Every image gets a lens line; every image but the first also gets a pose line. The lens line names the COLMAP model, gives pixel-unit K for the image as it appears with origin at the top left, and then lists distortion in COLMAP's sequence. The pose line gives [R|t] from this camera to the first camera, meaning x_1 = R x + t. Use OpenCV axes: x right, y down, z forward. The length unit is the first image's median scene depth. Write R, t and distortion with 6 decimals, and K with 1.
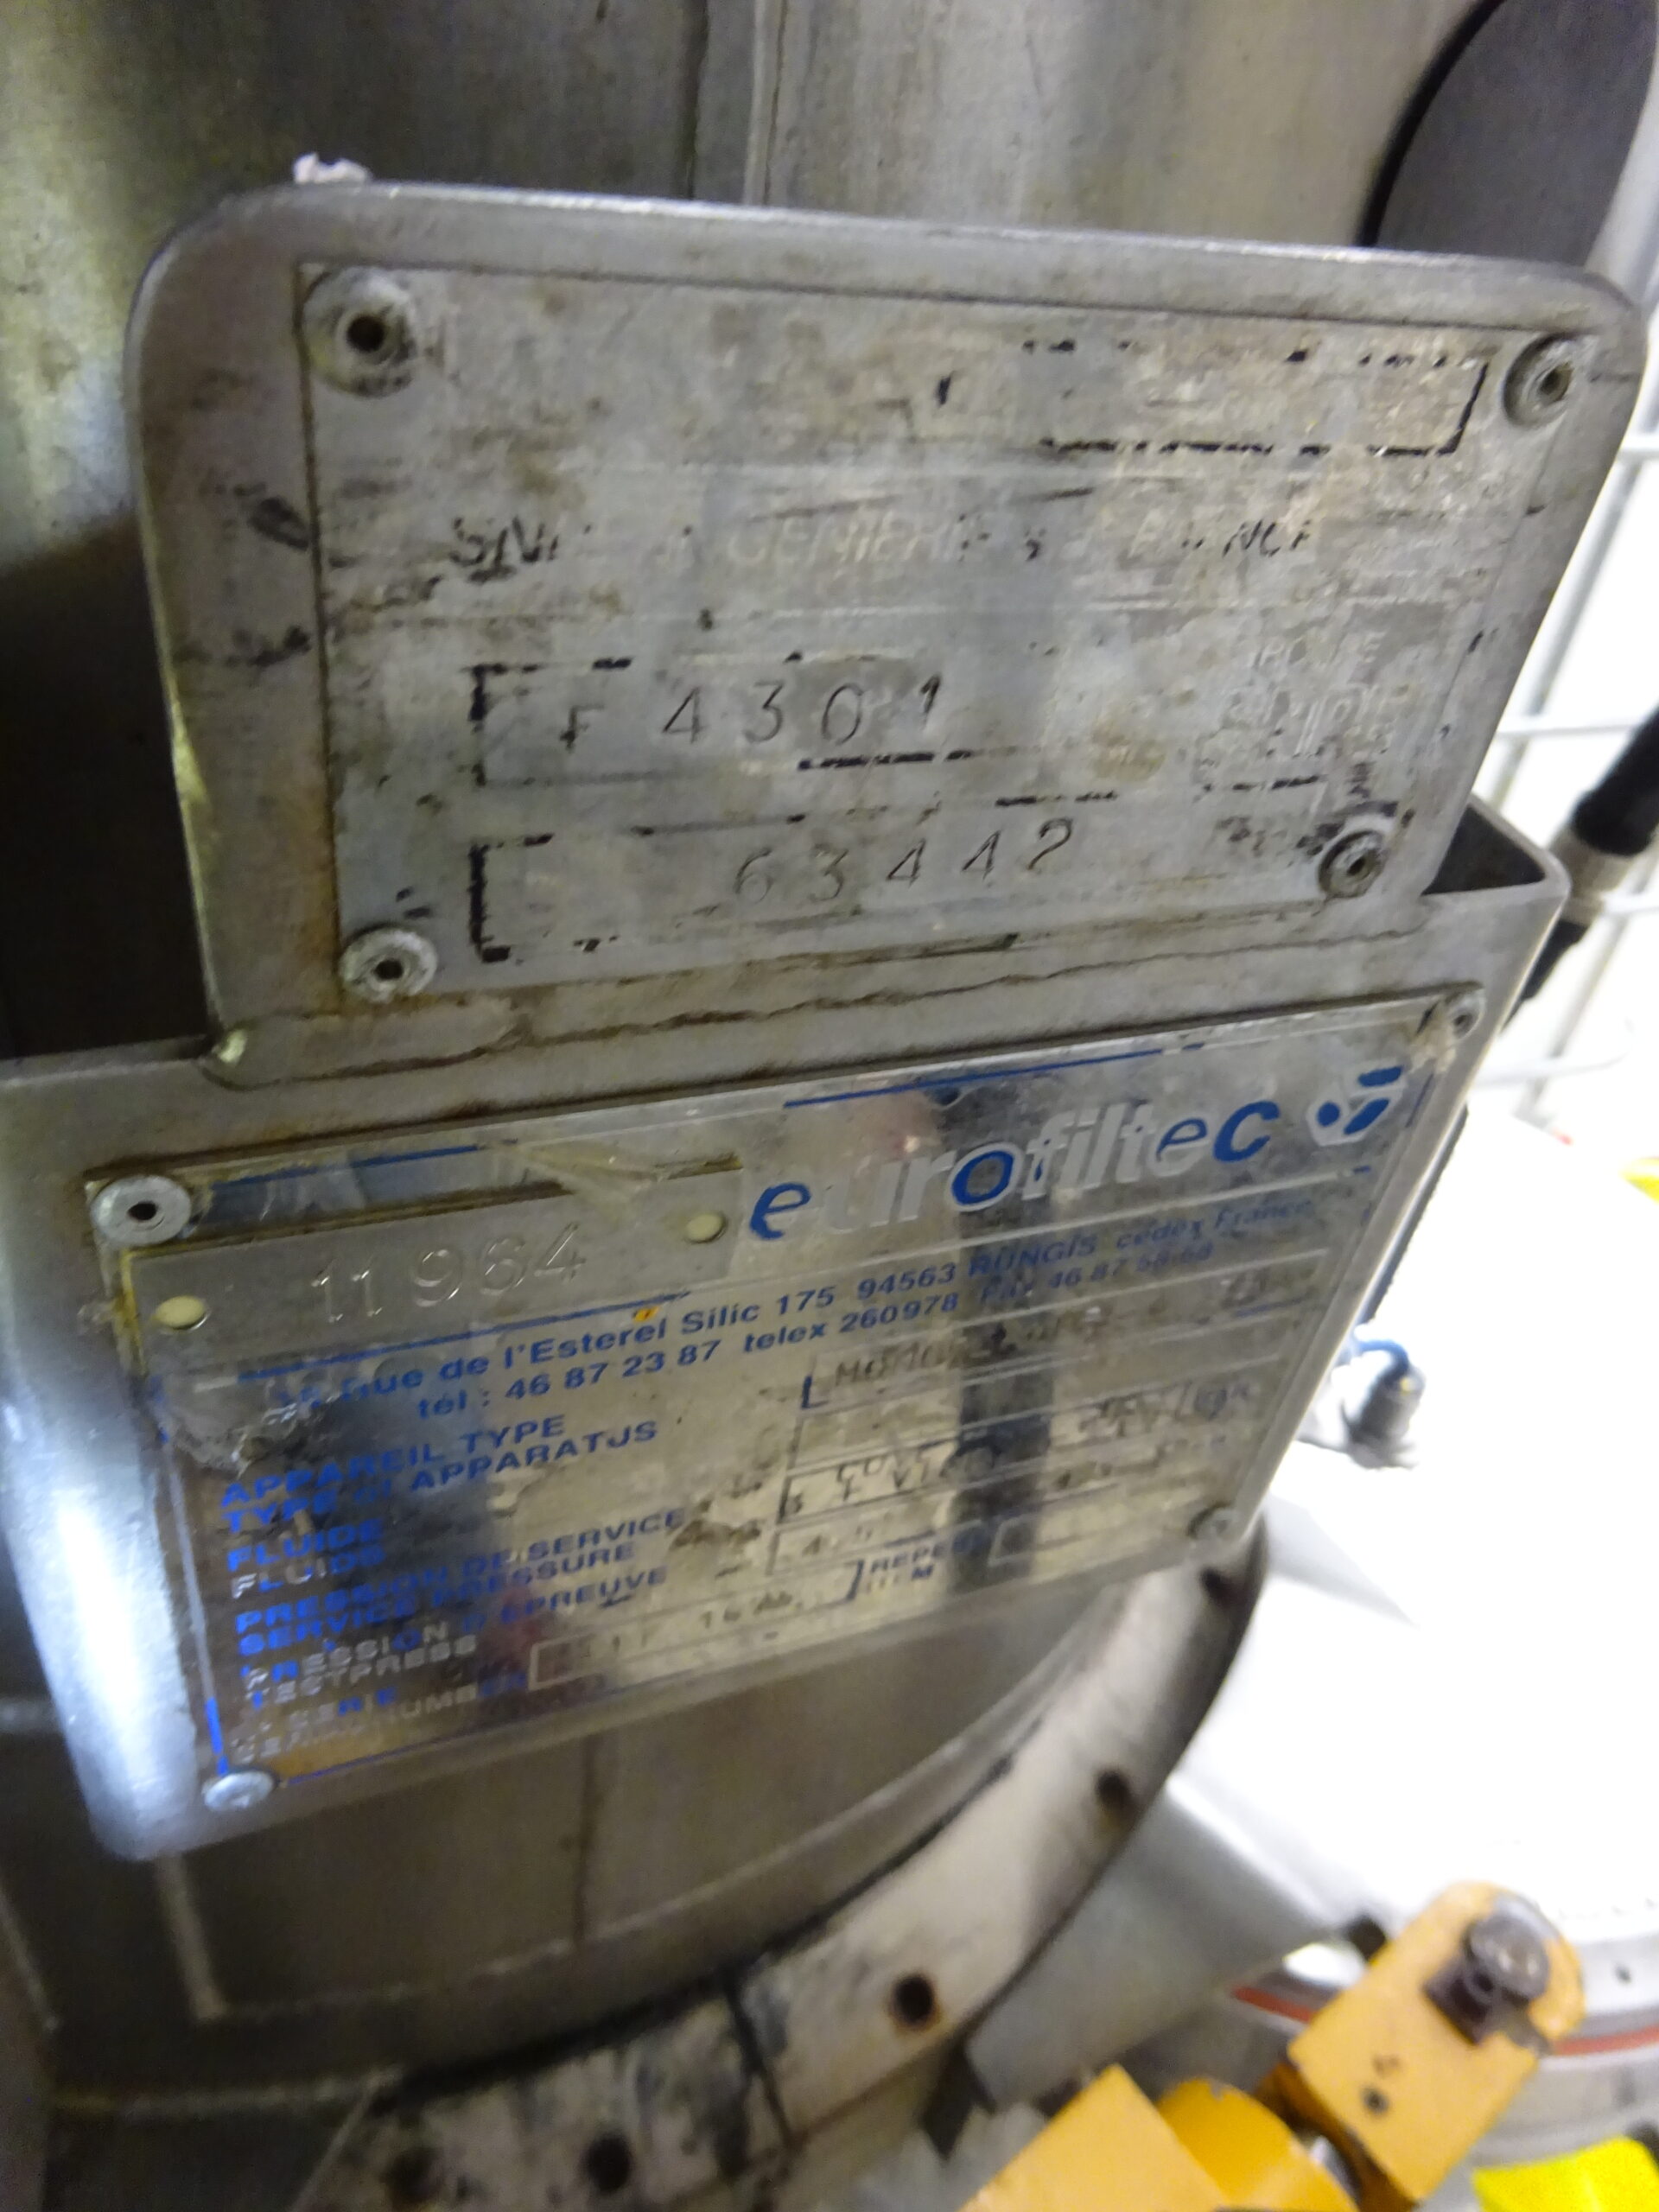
lens RADIAL K [[1590.5, 0, 829.5], [0, 1590.5, 1106.0], [0, 0, 1]] dist [0.001715, -0.005095]
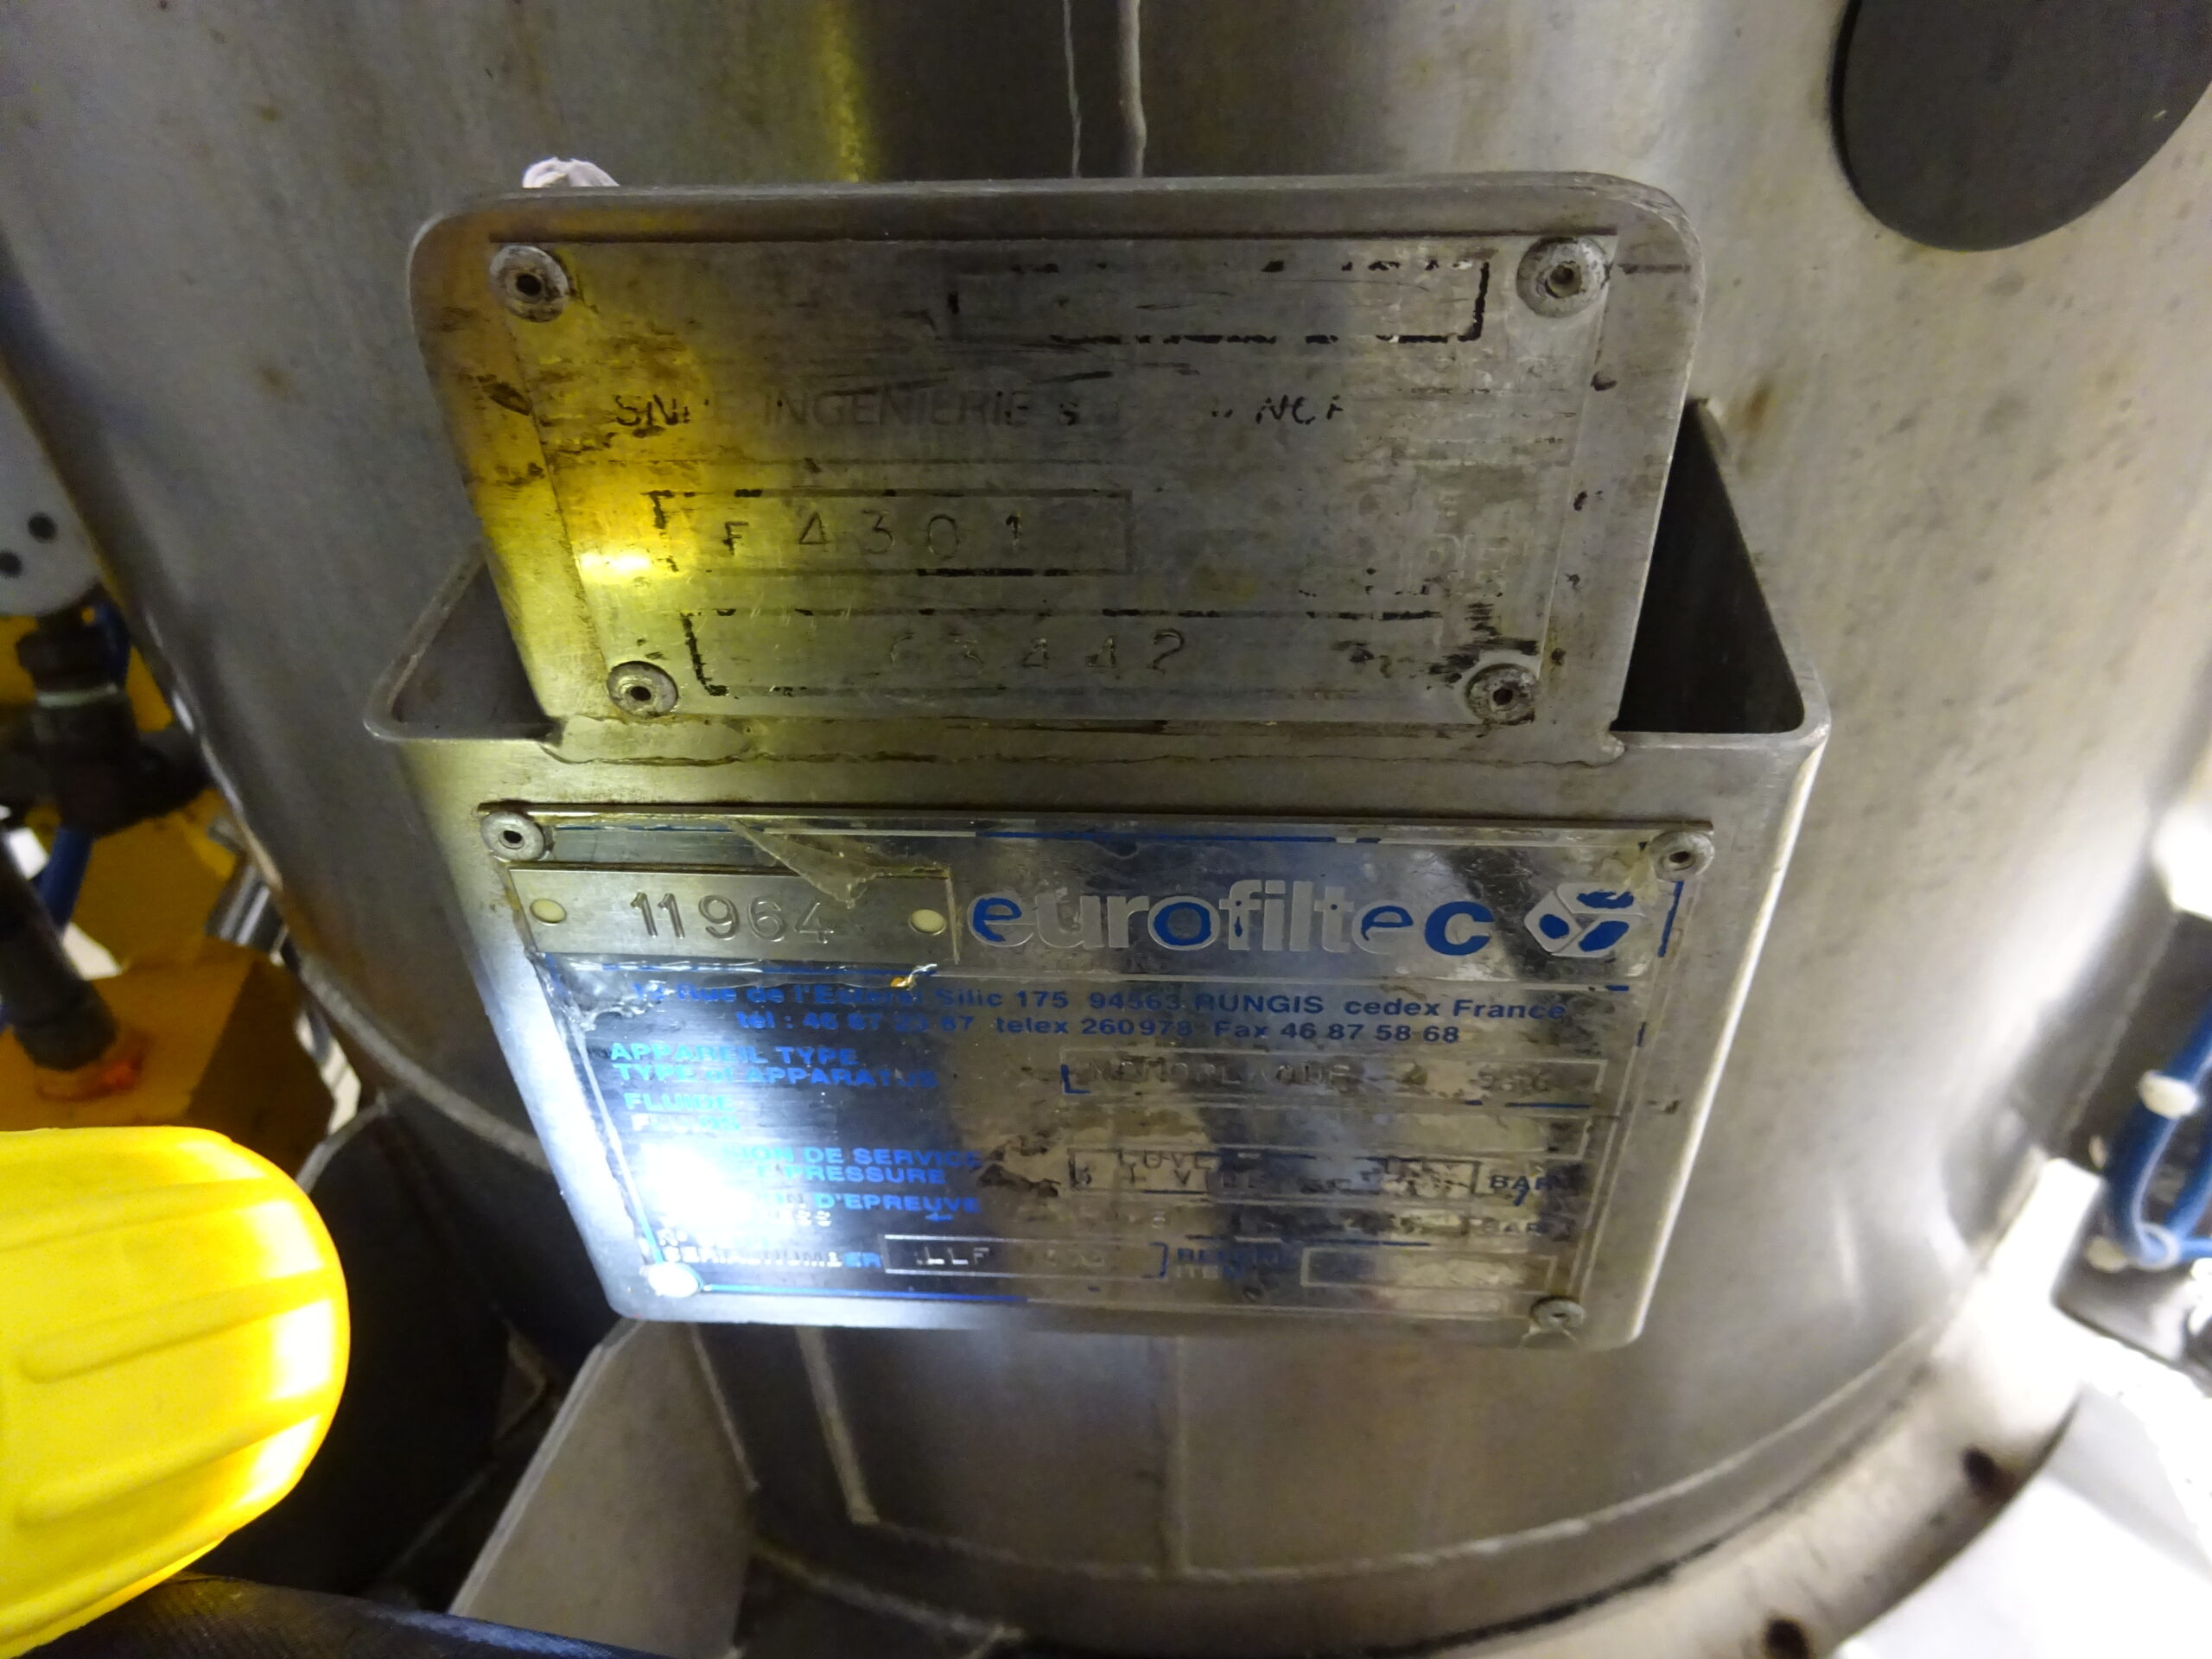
lens RADIAL K [[1576.9, 0, 1106.0], [0, 1576.9, 829.5], [0, 0, 1]] dist [-0.007263, -0.003459]
pose [[0.896298, 0.149416, -0.417522, 0.630940], [-0.147468, 0.988370, 0.037130, -0.070506], [0.418214, 0.028292, 0.907908, -0.090897]]
